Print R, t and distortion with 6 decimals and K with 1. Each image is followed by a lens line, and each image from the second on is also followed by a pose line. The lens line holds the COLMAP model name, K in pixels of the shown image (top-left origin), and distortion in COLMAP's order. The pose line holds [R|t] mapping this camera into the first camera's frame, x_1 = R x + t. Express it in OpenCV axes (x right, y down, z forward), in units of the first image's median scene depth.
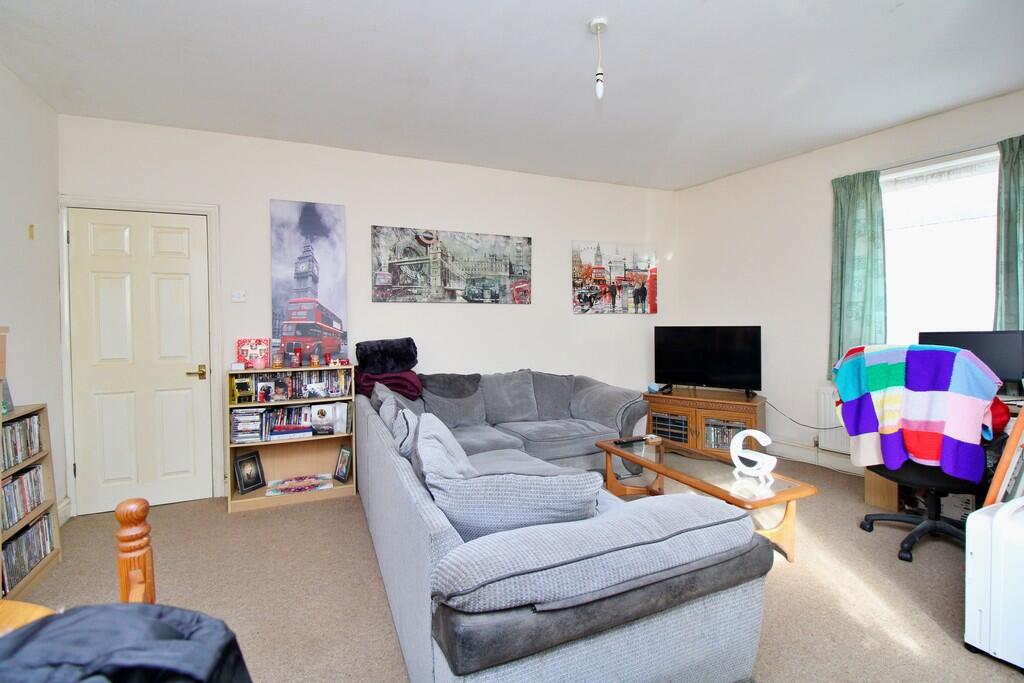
lens RADIAL K [[469.8, 0, 521.0], [0, 469.8, 323.6], [0, 0, 1]] dist [0.001501, -0.011921]
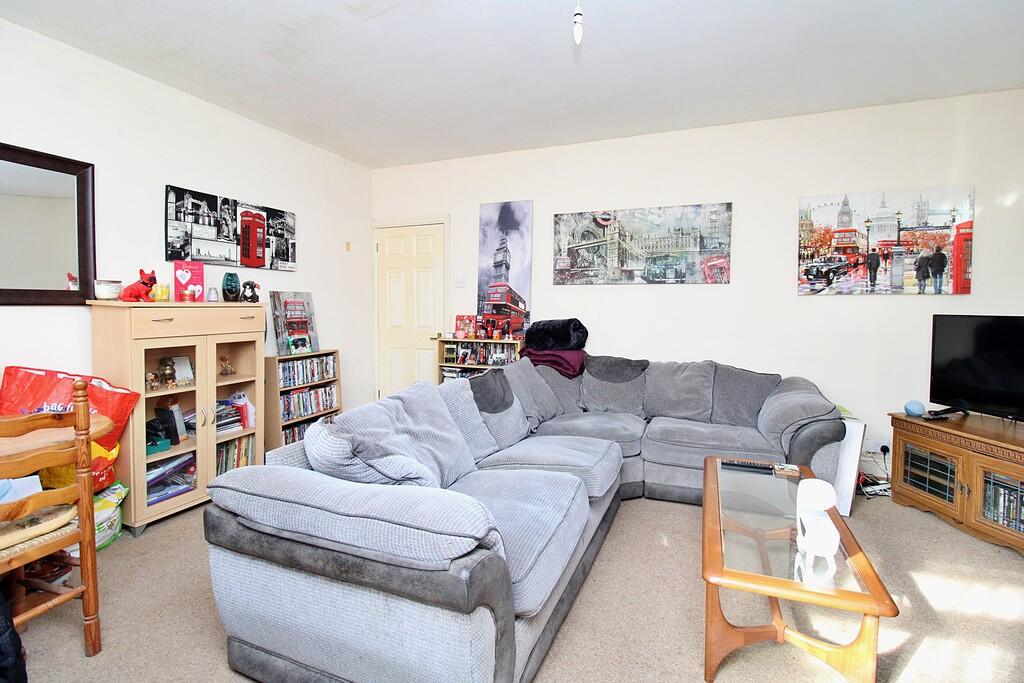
lens RADIAL K [[469.8, 0, 521.0], [0, 469.8, 323.6], [0, 0, 1]] dist [0.001501, -0.011921]
pose [[0.697869, 0.040214, -0.715095, 0.394866], [-0.012079, 0.998941, 0.044389, -0.003446], [0.716123, -0.022340, 0.697616, 0.172329]]
